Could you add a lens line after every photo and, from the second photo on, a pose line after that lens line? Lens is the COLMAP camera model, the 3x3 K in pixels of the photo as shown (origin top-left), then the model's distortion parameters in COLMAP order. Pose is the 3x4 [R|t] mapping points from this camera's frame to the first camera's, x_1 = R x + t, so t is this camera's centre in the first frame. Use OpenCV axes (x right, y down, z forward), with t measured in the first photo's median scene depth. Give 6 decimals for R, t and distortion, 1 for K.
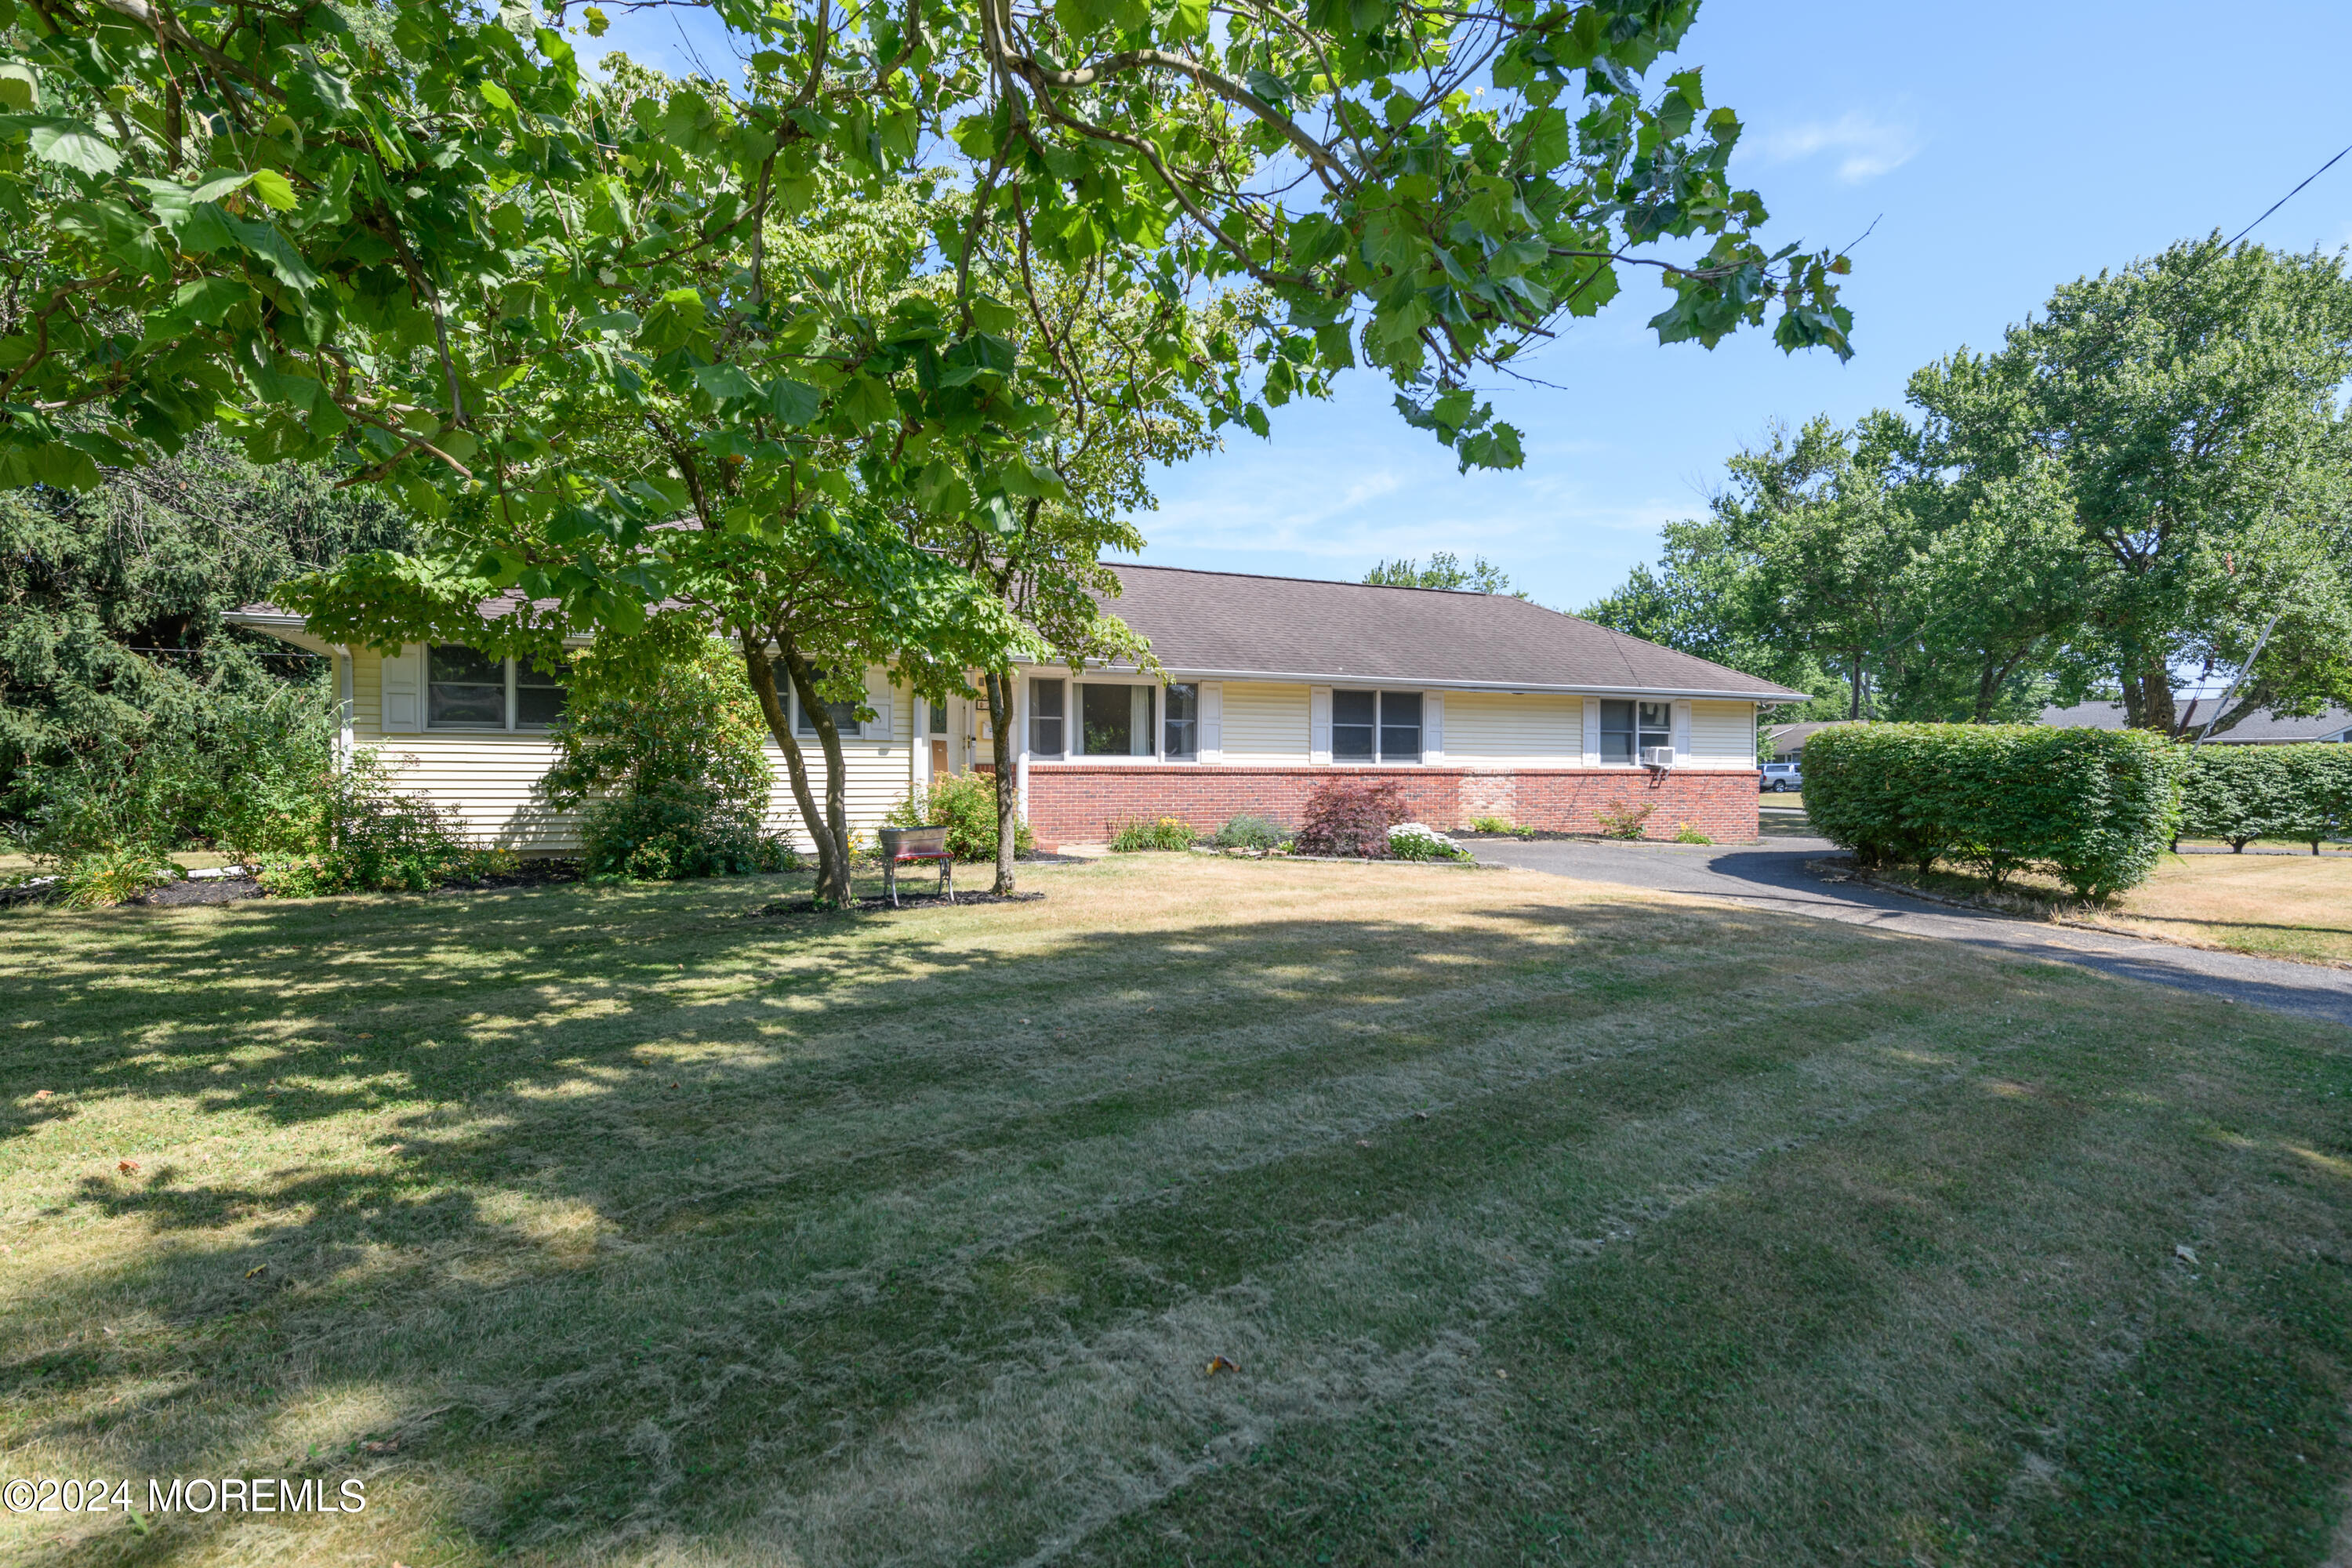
lens RADIAL K [[1157.2, 0, 1183.3], [0, 1157.2, 769.5], [0, 0, 1]] dist [0.005067, 0.000827]
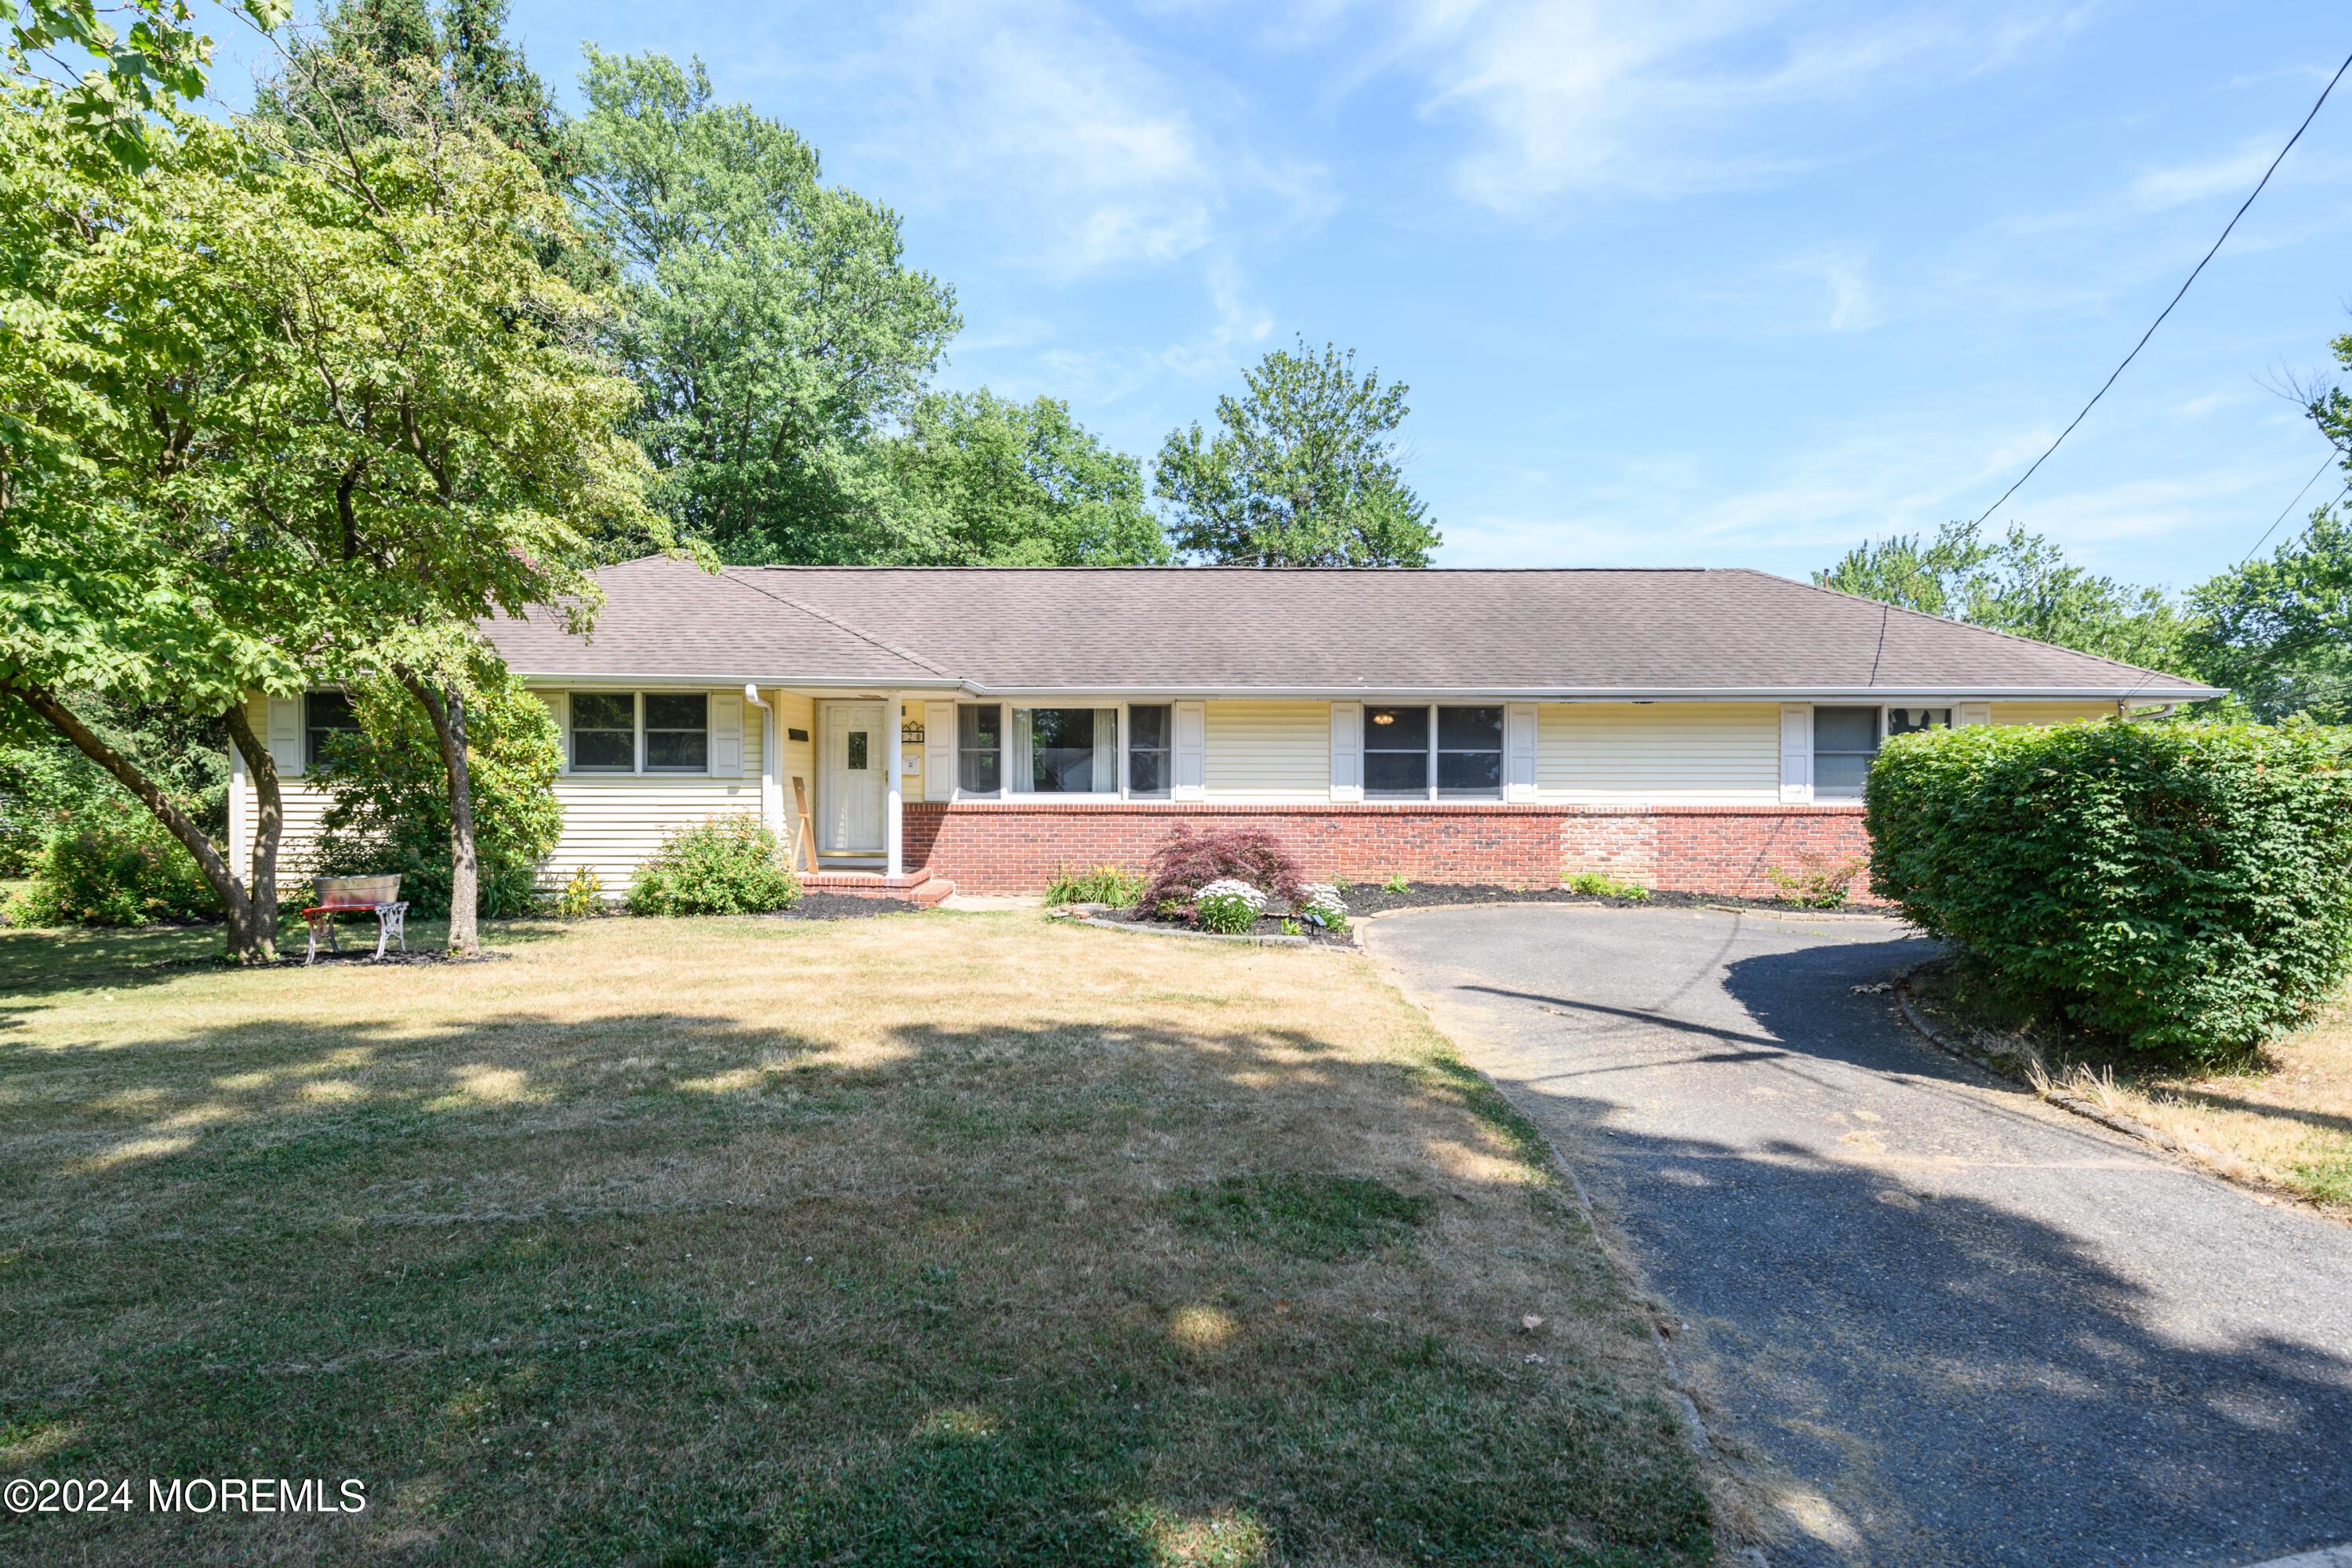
lens RADIAL K [[1243.9, 0, 1185.4], [0, 1243.9, 795.1], [0, 0, 1]] dist [-0.001512, -0.000157]
pose [[0.911010, -0.006324, -0.412336, 0.317256], [0.001783, 0.999933, -0.011398, 0.000481], [0.412381, 0.009648, 0.910960, 0.161113]]
